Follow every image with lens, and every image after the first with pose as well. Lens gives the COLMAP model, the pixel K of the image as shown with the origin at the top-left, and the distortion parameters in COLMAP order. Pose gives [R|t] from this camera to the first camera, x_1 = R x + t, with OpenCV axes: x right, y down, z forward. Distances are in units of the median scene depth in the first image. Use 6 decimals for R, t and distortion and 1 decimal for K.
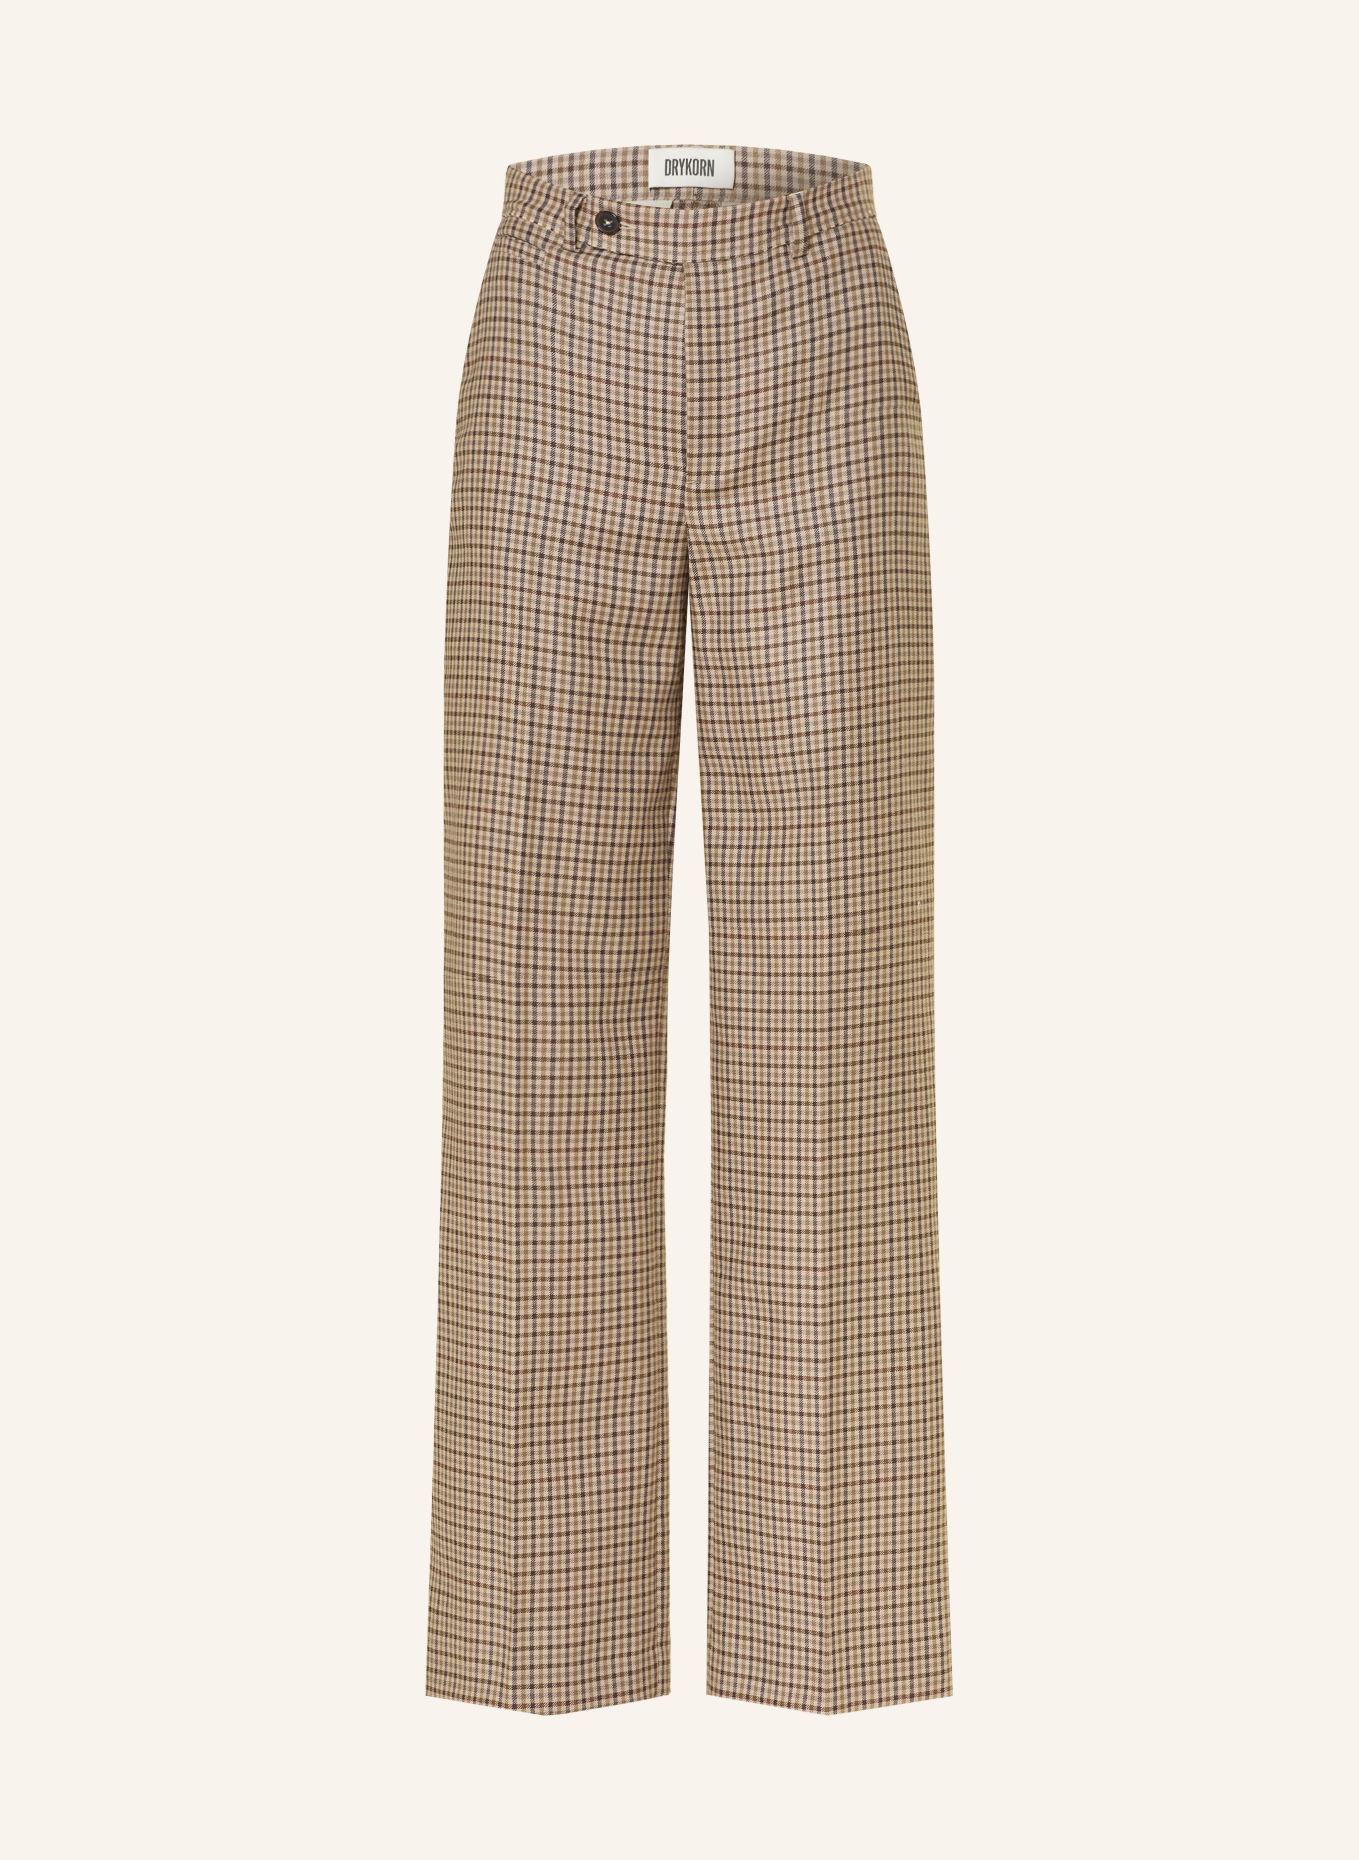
lens RADIAL K [[4673.4, 0, 679.0], [0, 4673.4, 929.4], [0, 0, 1]] dist [0.069151, 0.000000]
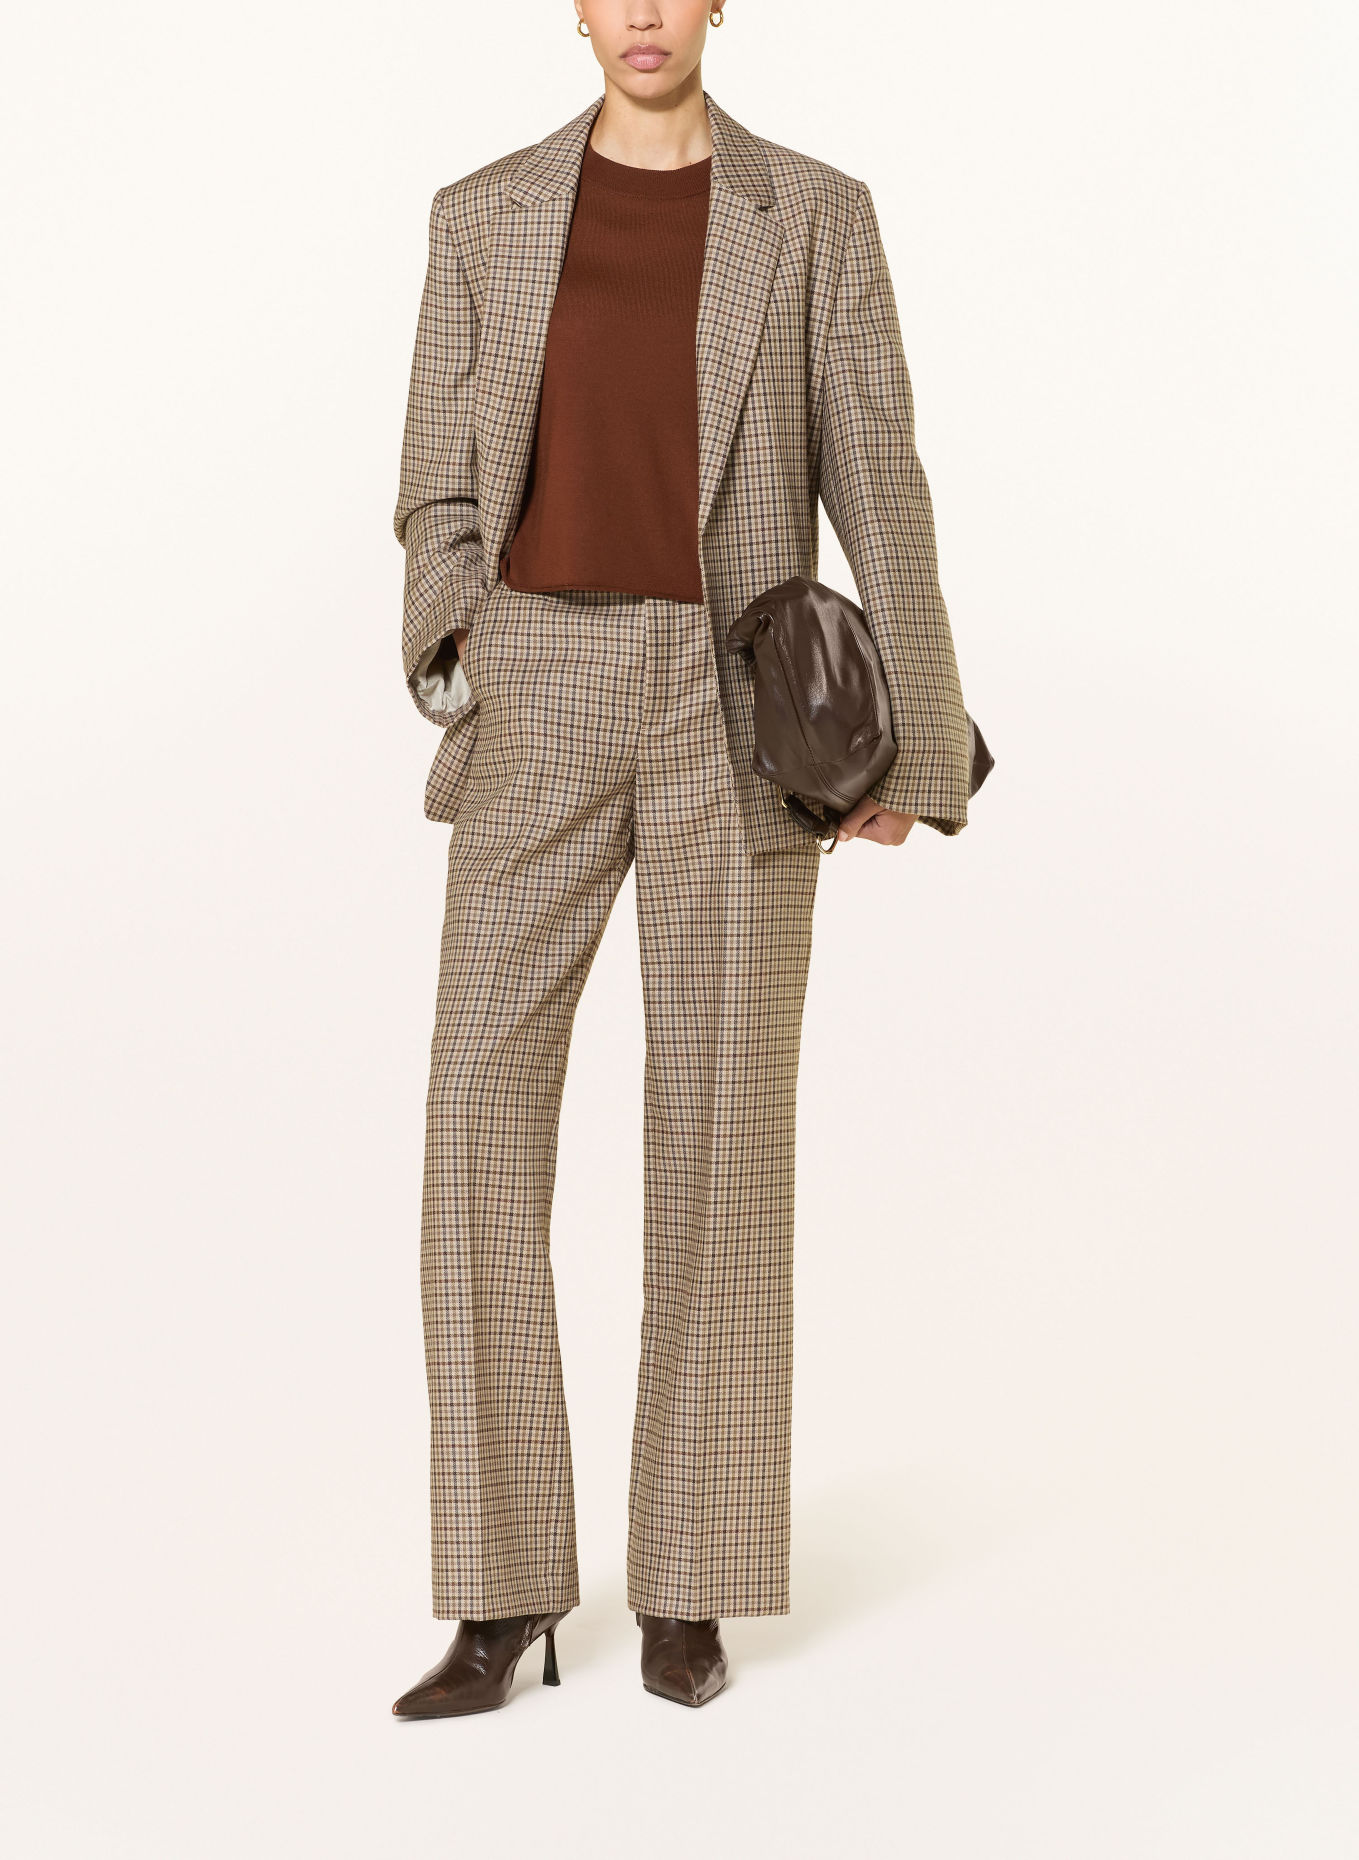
lens RADIAL K [[4673.4, 0, 680.0], [0, 4673.4, 930.6], [0, 0, 1]] dist [0.069151, 0.000000]
pose [[0.998599, 0.045013, 0.027832, -0.023178], [-0.045122, 0.998976, 0.003287, -0.039841], [-0.027655, -0.004538, 0.999607, -0.414479]]
